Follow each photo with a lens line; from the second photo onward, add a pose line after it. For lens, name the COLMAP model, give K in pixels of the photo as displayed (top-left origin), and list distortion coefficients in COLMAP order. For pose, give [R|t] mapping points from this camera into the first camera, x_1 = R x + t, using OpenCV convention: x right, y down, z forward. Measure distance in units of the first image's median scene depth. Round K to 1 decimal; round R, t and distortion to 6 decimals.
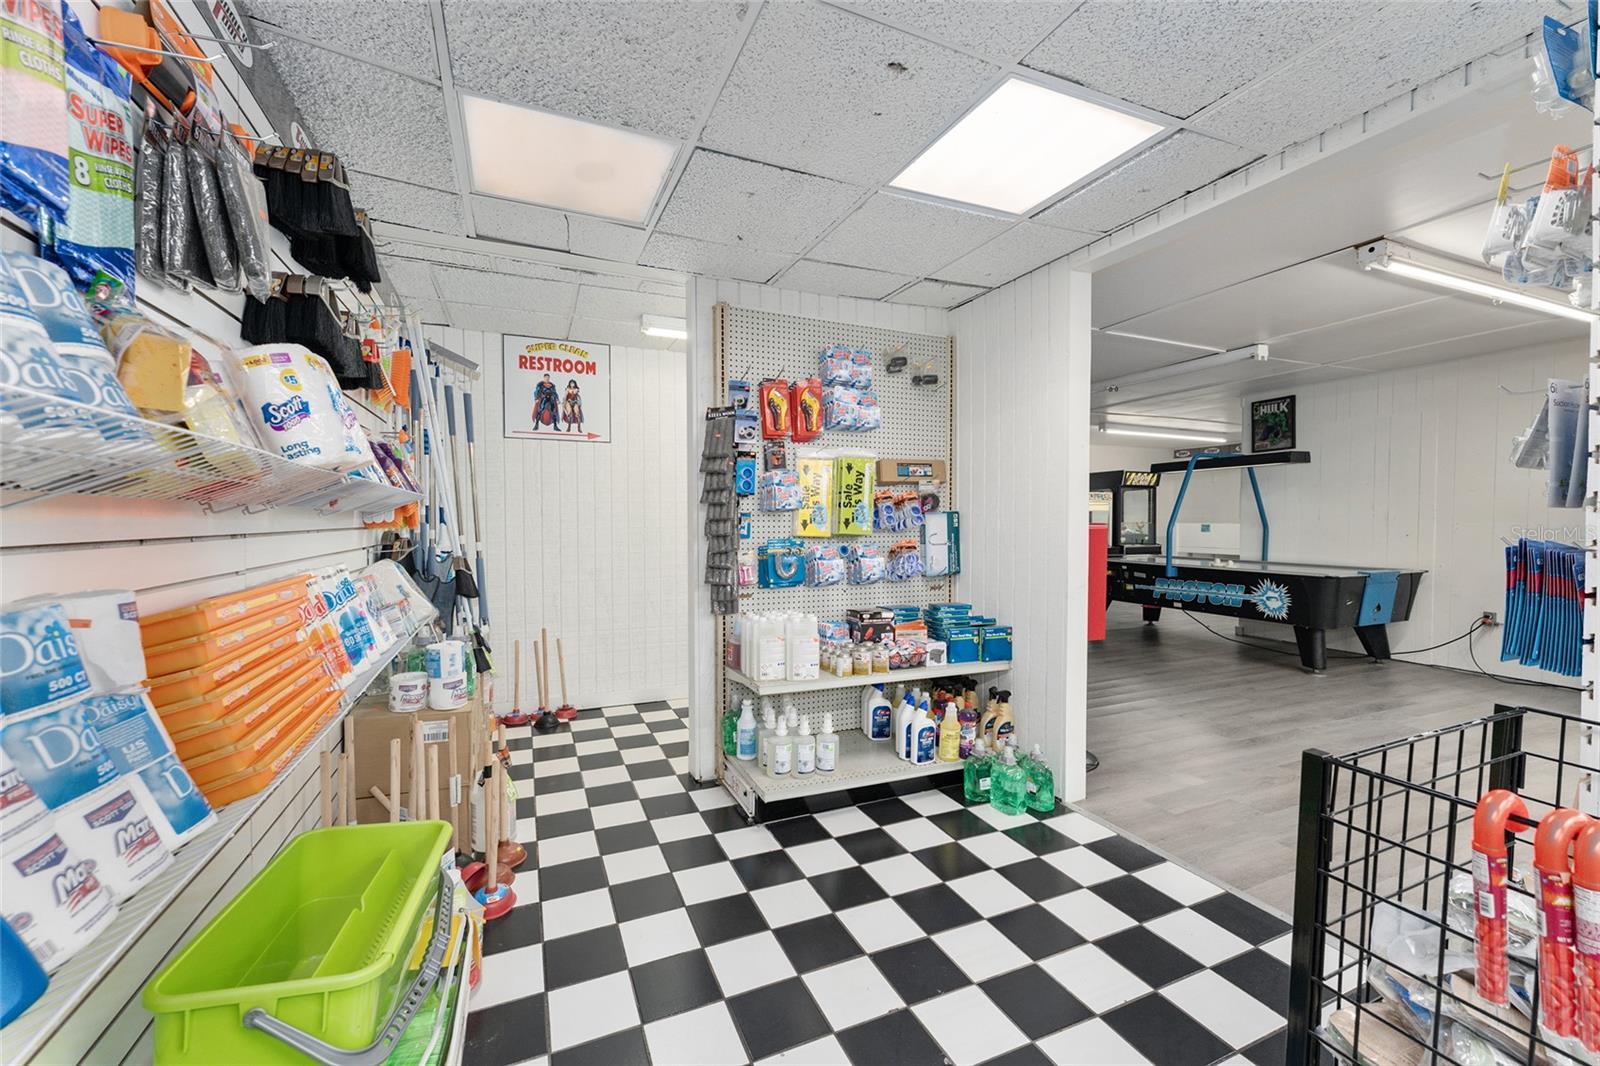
lens RADIAL K [[646.7, 0, 803.3], [0, 646.7, 533.2], [0, 0, 1]] dist [0.003206, 0.000001]
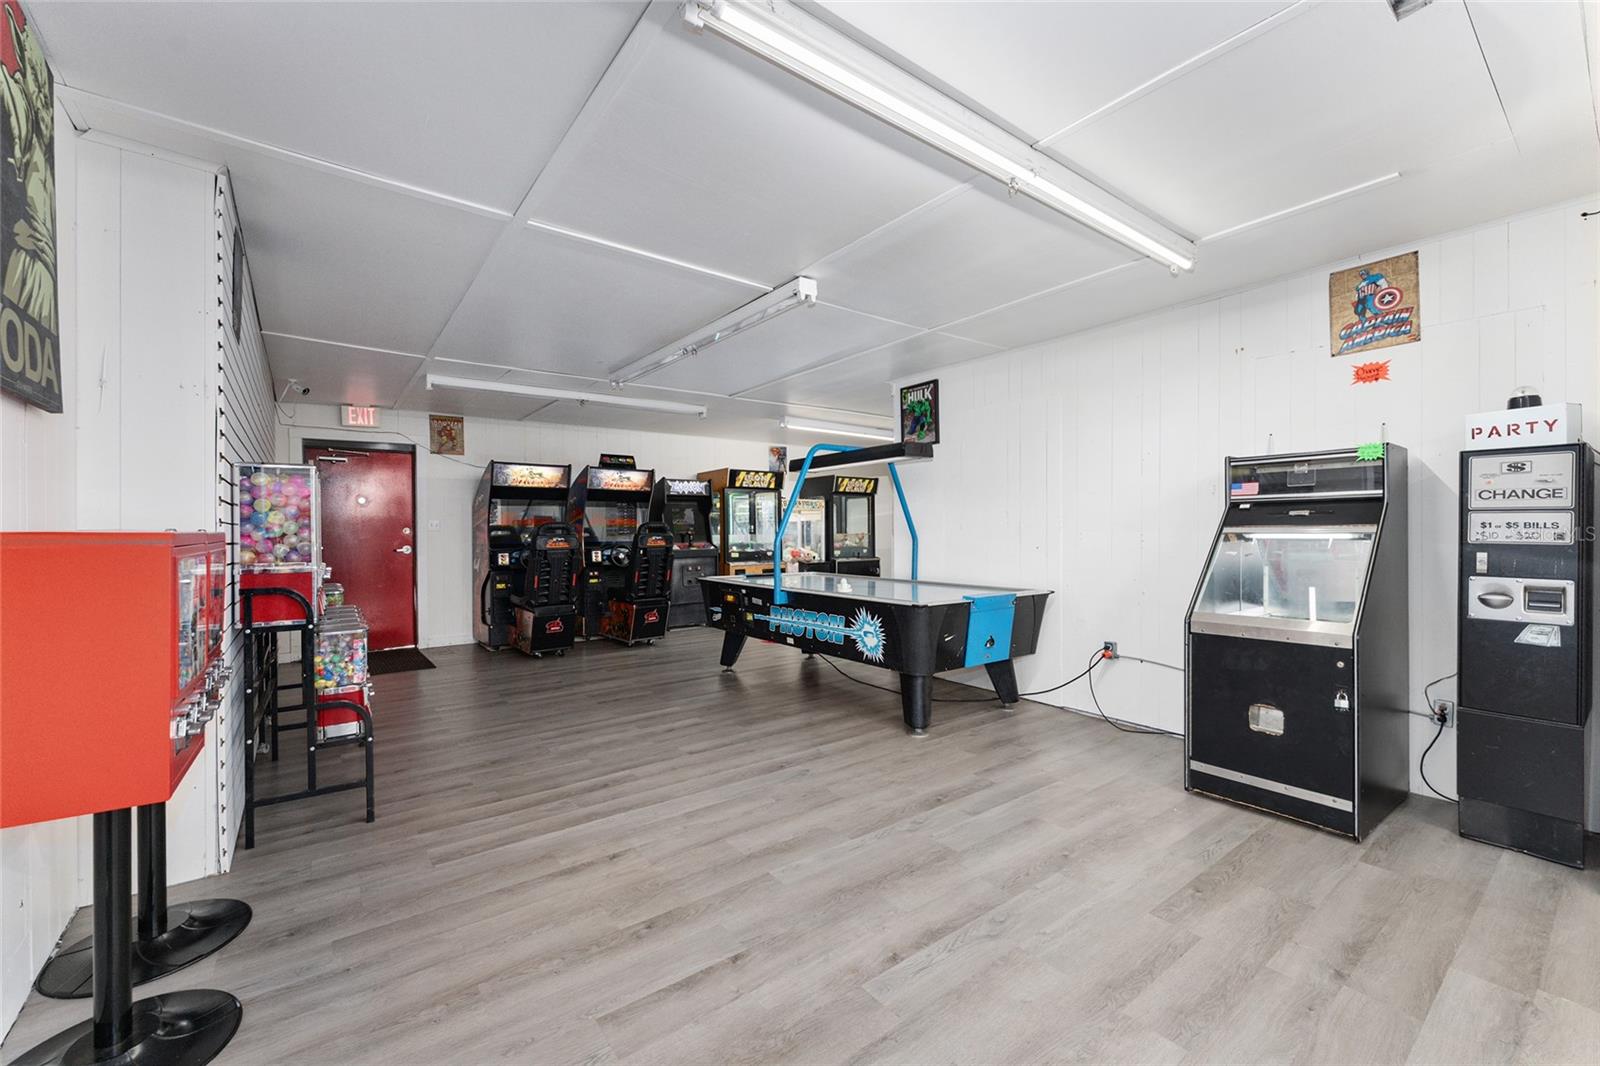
lens RADIAL K [[646.7, 0, 797.7], [0, 646.7, 528.9], [0, 0, 1]] dist [0.003206, 0.000001]
pose [[0.972791, -0.002547, 0.231671, 0.425305], [0.008516, 0.999657, -0.024770, -0.002403], [-0.231528, 0.026069, 0.972479, 0.260784]]
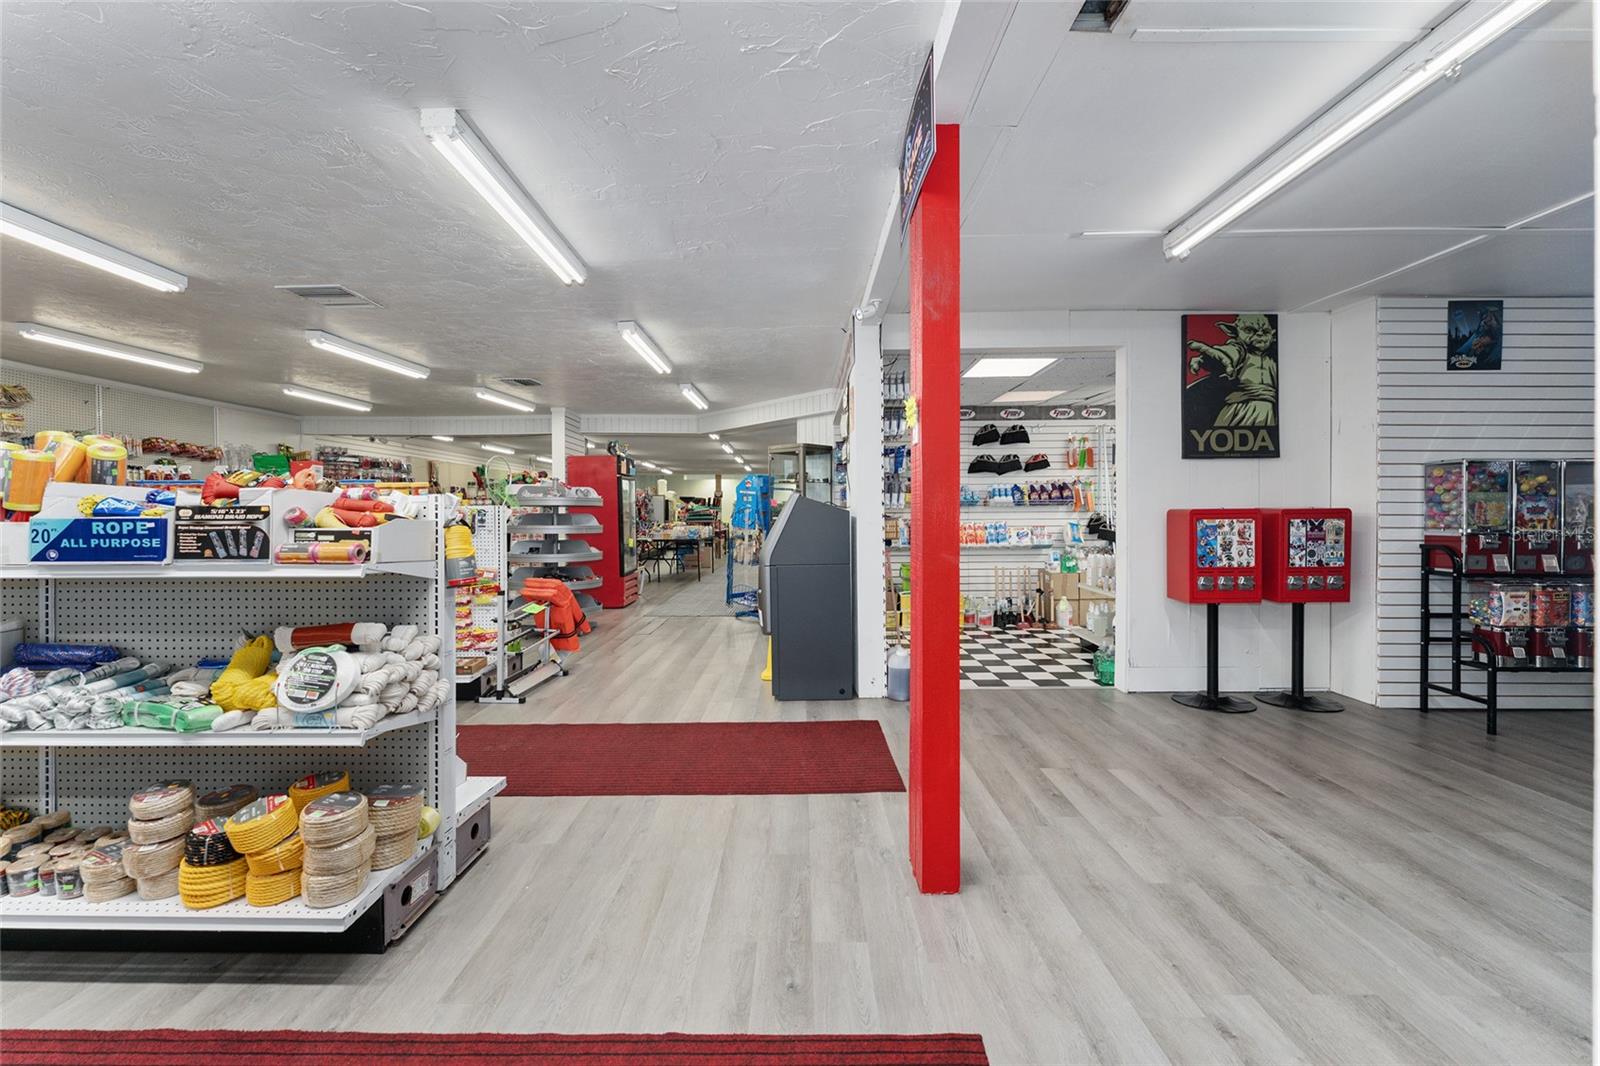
lens RADIAL K [[646.7, 0, 800.8], [0, 646.7, 523.0], [0, 0, 1]] dist [0.003206, 0.000001]
pose [[-0.401595, 0.013637, -0.915716, 0.668886], [-0.020304, 0.999511, 0.023789, -0.002082], [0.915592, 0.028146, -0.401122, 0.334484]]
